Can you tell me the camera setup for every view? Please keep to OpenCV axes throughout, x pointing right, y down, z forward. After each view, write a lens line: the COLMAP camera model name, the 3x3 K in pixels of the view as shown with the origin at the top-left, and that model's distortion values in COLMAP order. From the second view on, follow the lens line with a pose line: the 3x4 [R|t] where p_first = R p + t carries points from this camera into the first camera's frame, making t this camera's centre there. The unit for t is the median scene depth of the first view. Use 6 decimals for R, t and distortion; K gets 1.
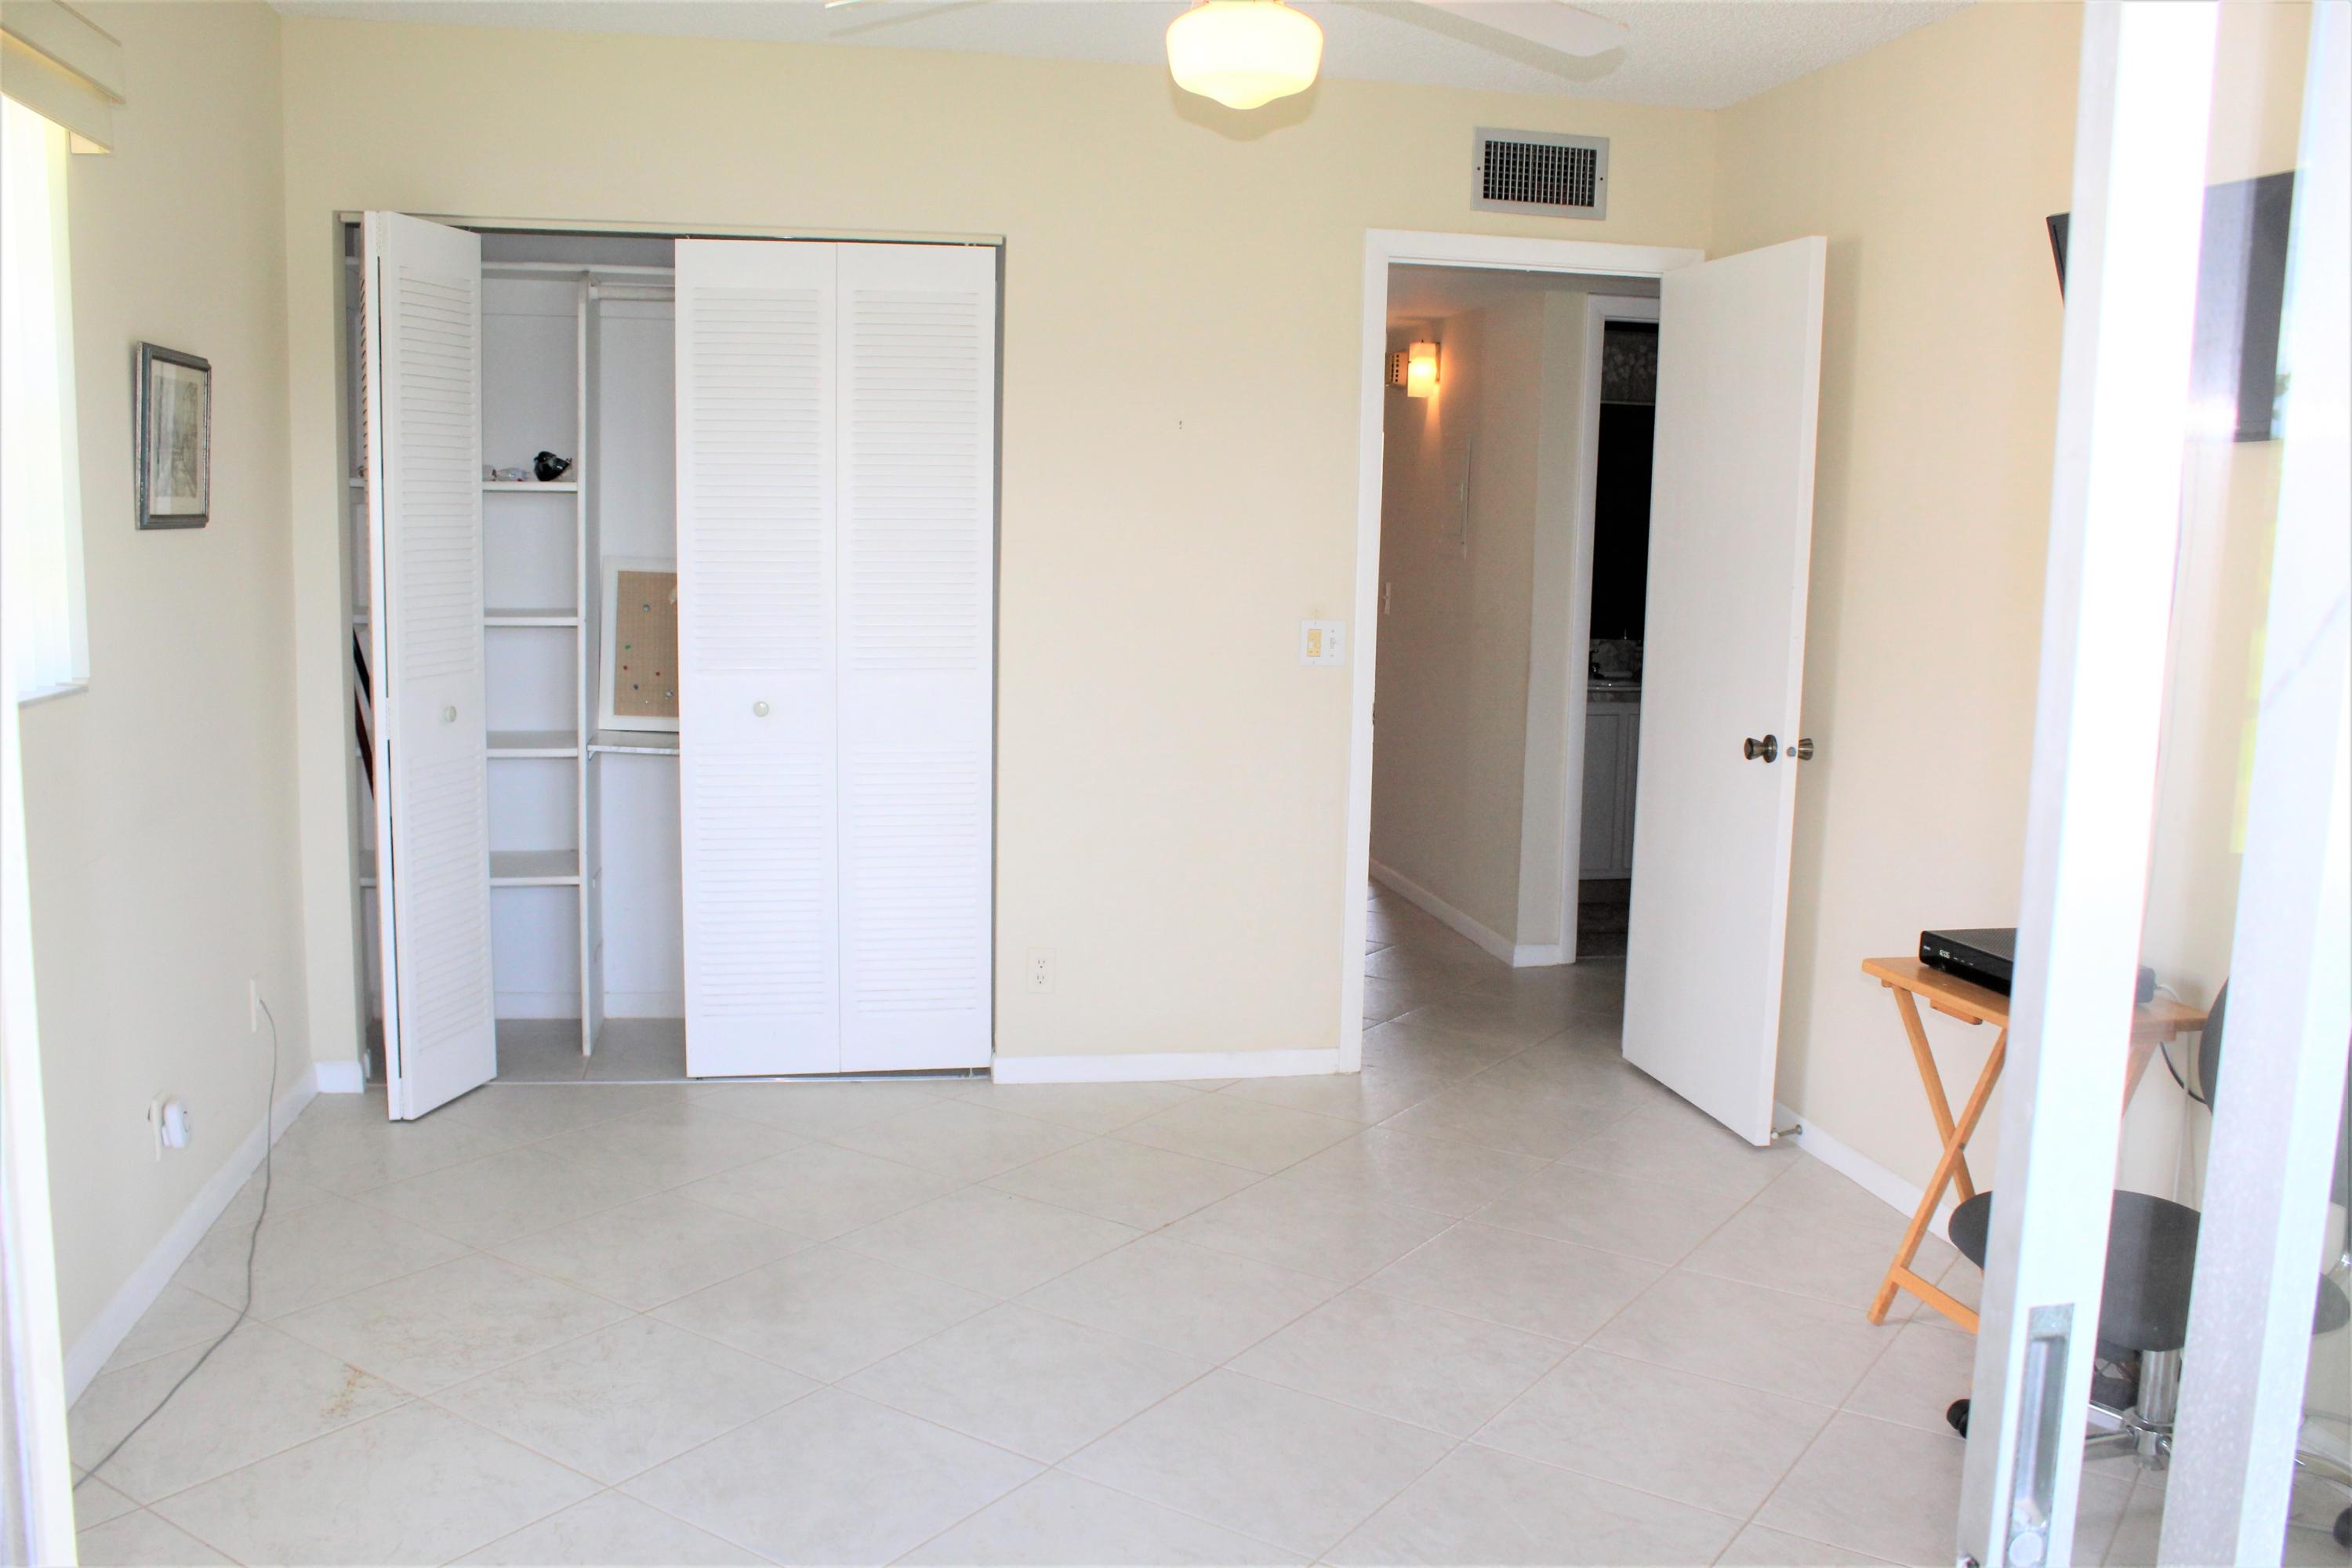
lens RADIAL K [[1967.7, 0, 1176.0], [0, 1967.7, 784.0], [0, 0, 1]] dist [-0.160688, 0.151713]
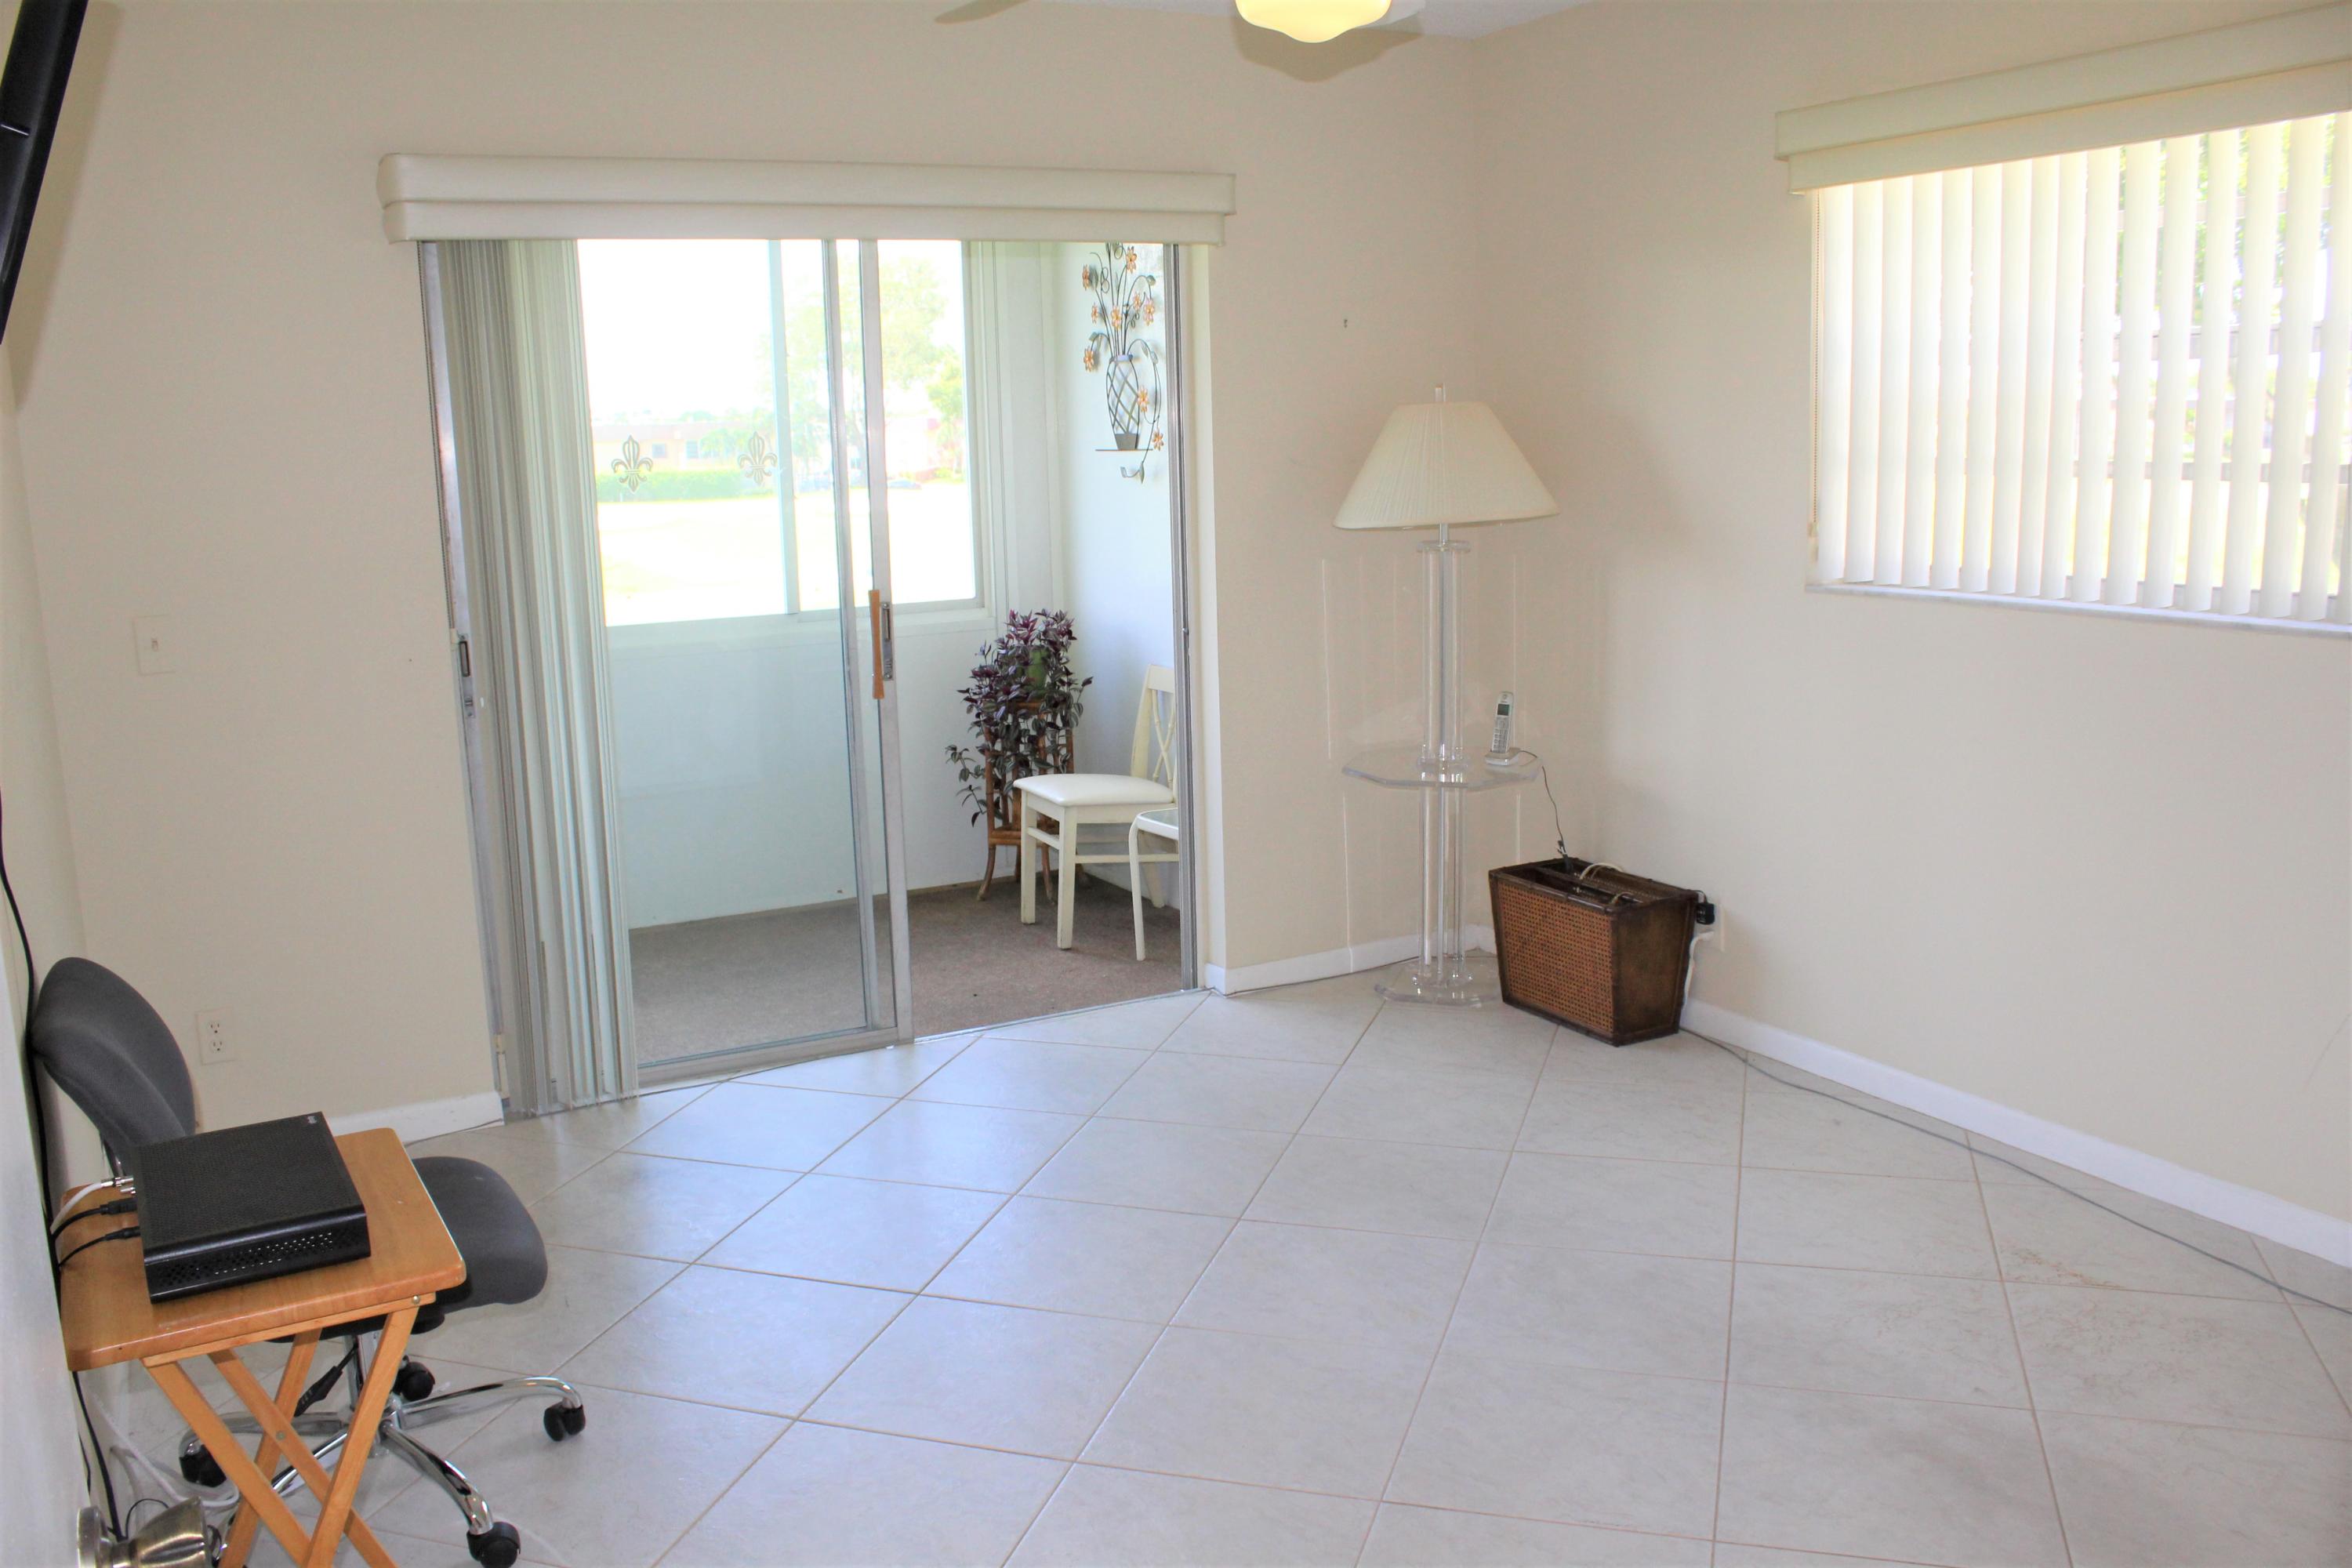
lens RADIAL K [[1967.7, 0, 1176.0], [0, 1967.7, 784.0], [0, 0, 1]] dist [-0.160688, 0.151713]
pose [[-0.954719, 0.057843, -0.291833, 0.358607], [-0.034304, 0.952973, 0.301109, -0.262424], [0.295526, 0.297485, -0.907836, 1.769230]]
